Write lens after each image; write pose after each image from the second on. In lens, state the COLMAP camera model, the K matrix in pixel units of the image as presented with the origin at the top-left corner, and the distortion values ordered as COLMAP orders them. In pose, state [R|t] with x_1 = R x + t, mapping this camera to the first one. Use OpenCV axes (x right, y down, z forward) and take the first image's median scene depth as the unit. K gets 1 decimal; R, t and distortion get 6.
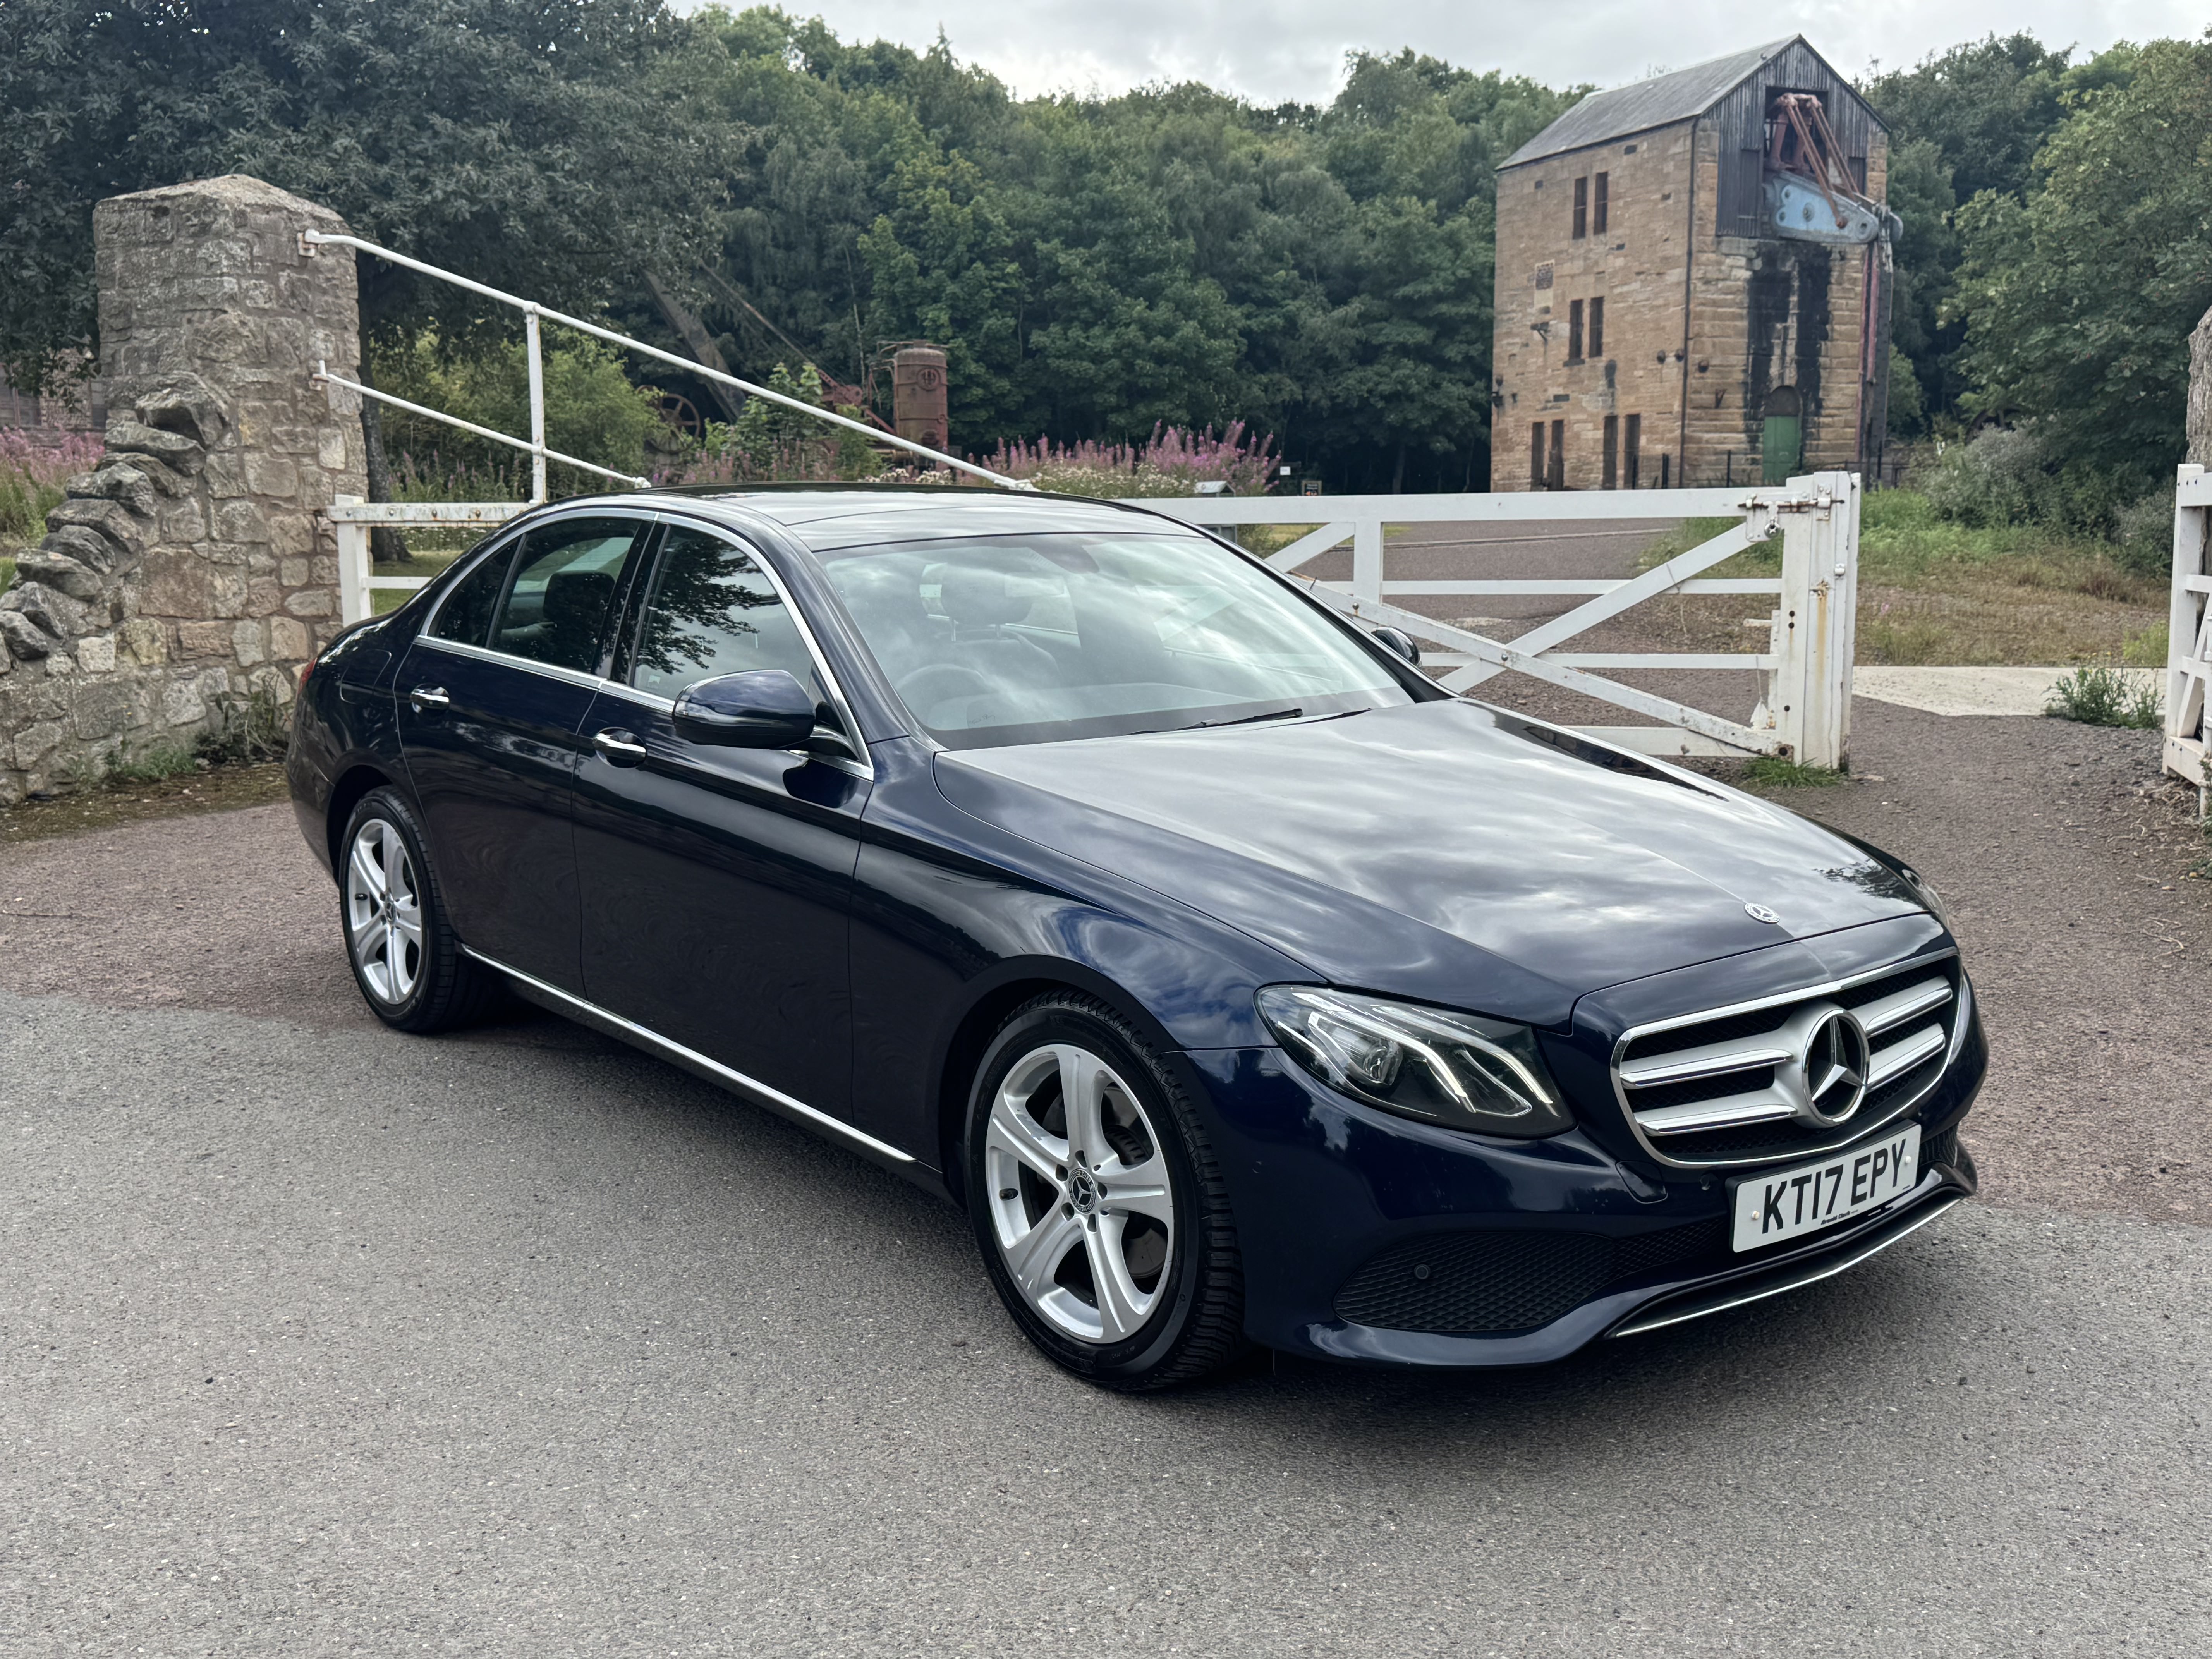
lens RADIAL K [[2183.2, 0, 1098.8], [0, 2183.2, 825.0], [0, 0, 1]] dist [0.194021, -0.450071]
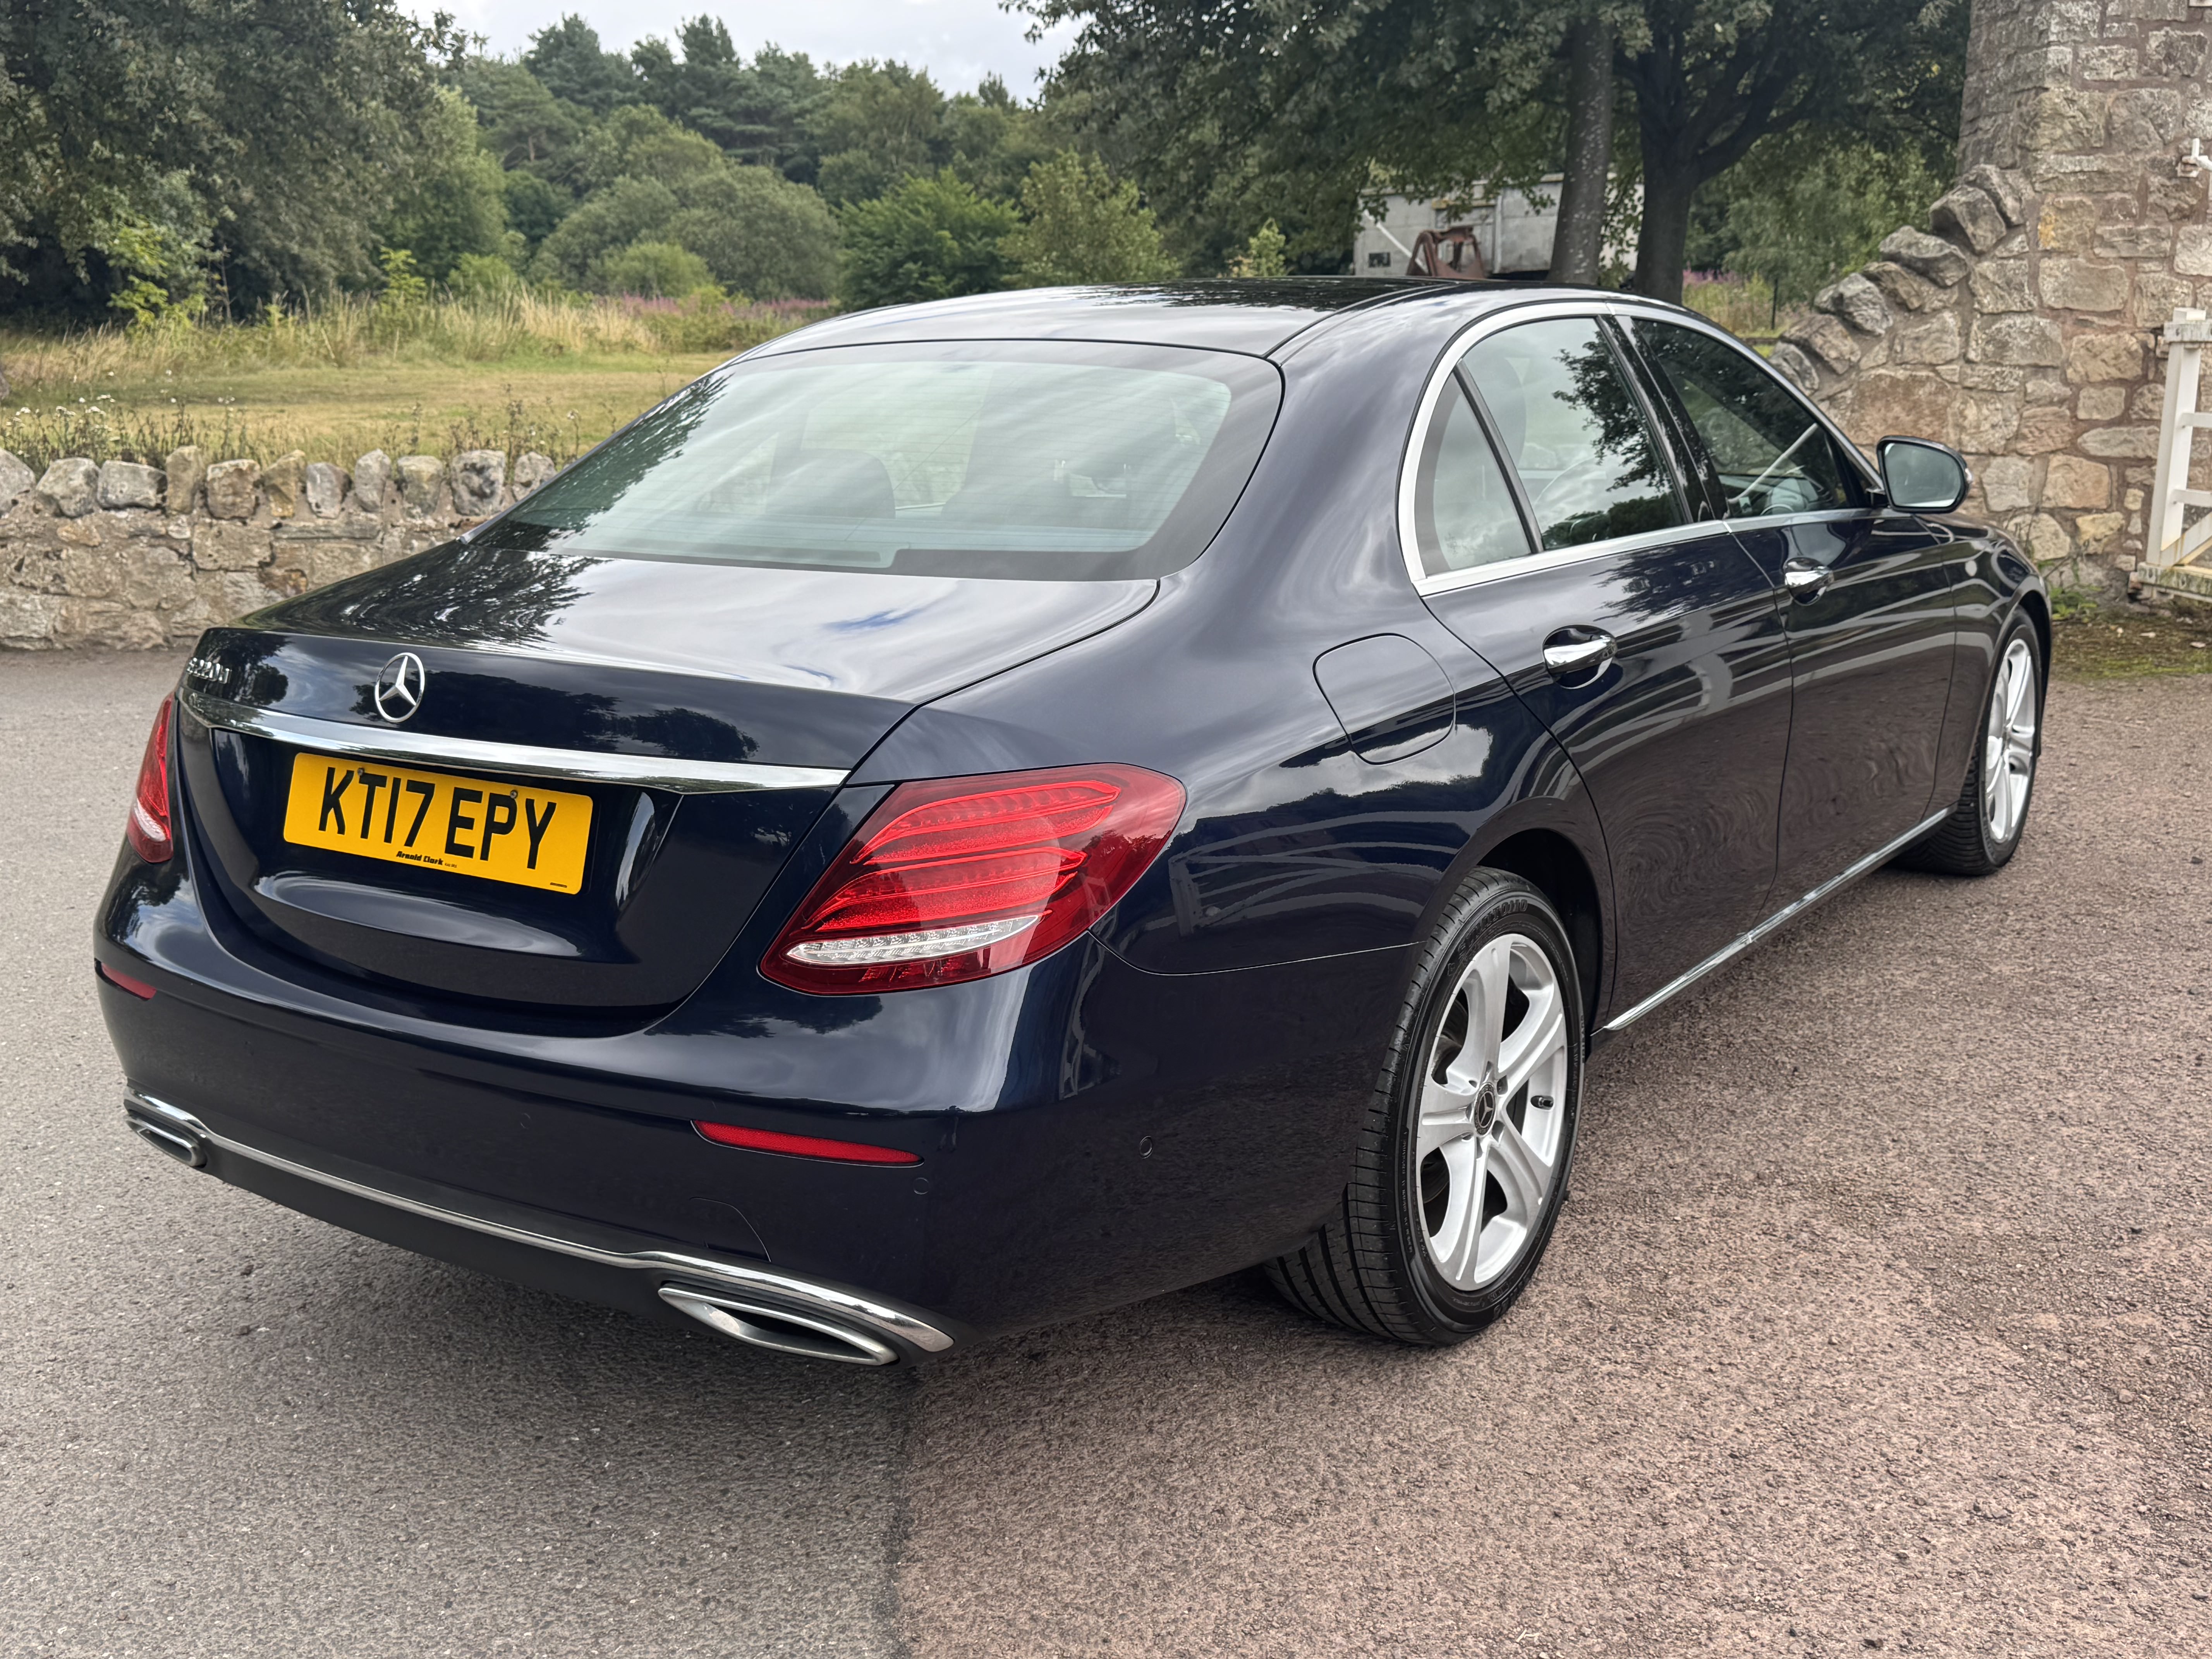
lens RADIAL K [[2199.5, 0, 1058.0], [0, 2199.5, 858.8], [0, 0, 1]] dist [-0.009402, -0.011930]
pose [[0.364964, 0.221003, -0.904411, 0.121066], [-0.132467, 0.973861, 0.184519, -0.020890], [0.921550, 0.052461, 0.384700, 0.147516]]
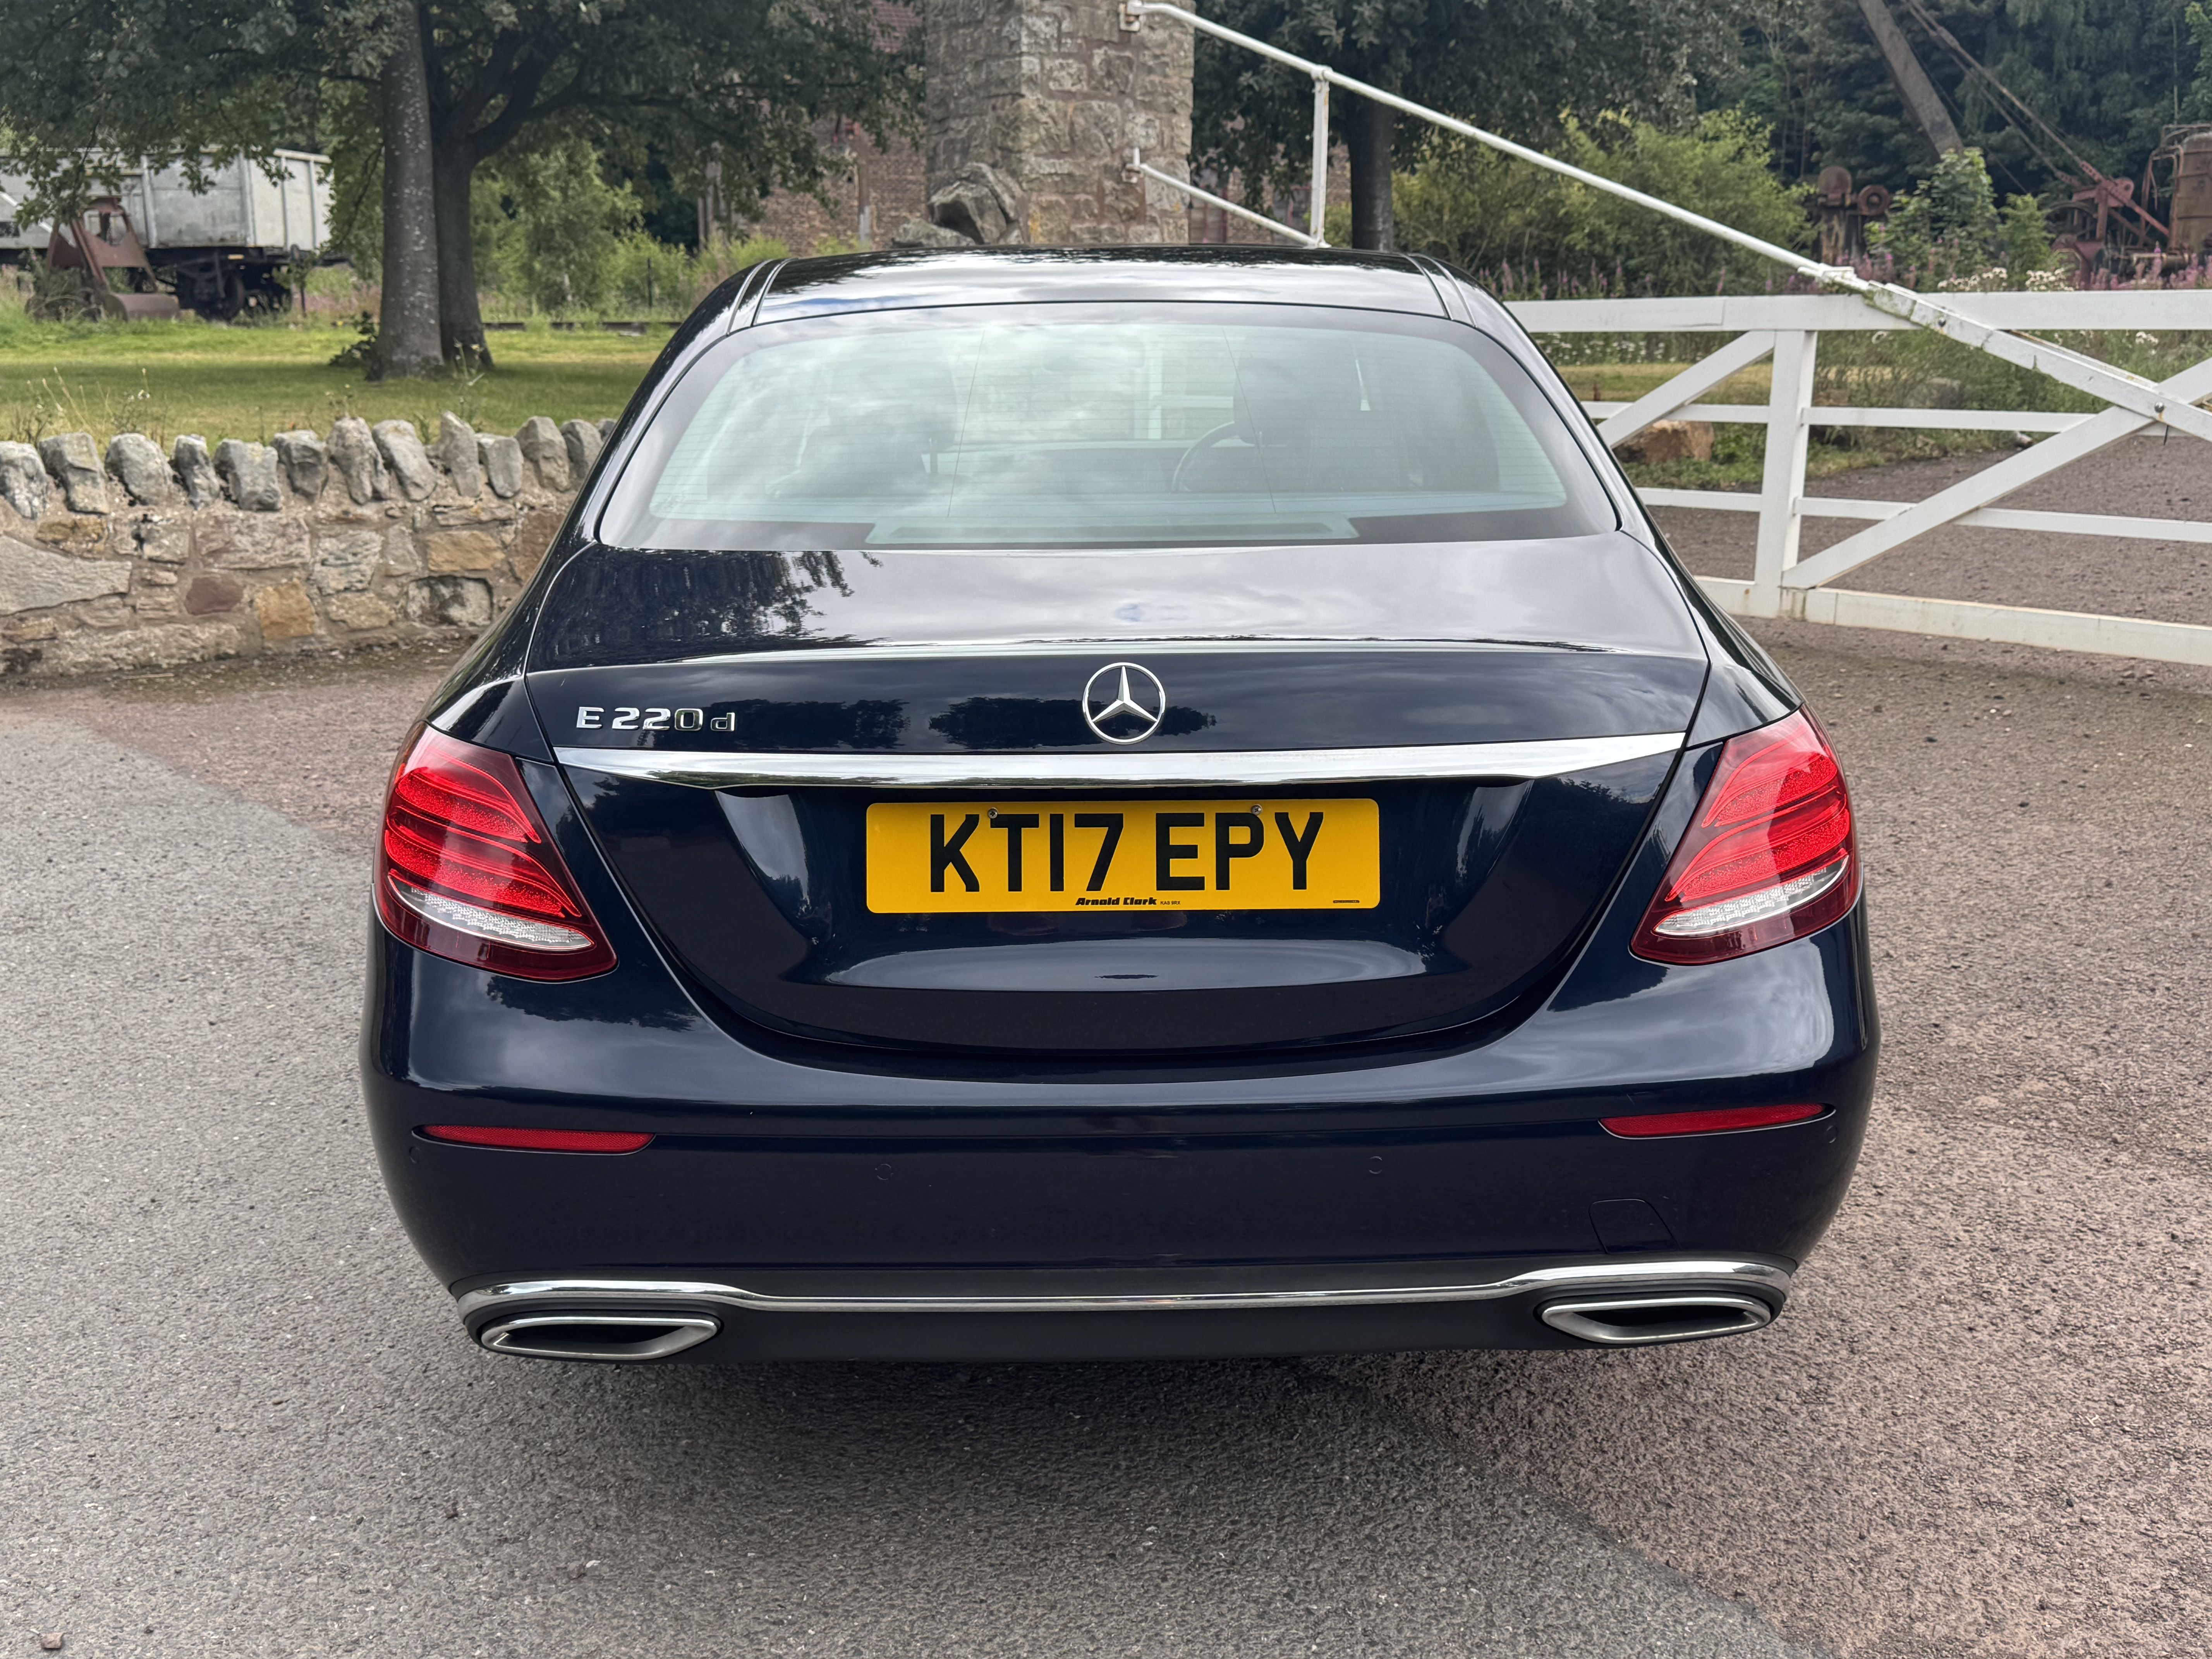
lens RADIAL K [[2182.1, 0, 1110.8], [0, 2182.1, 834.7], [0, 0, 1]] dist [0.197525, -0.460440]
pose [[0.848507, 0.129072, -0.513202, 0.066115], [-0.086183, 0.990556, 0.106635, -0.010811], [0.522119, -0.046252, 0.851618, 0.089631]]
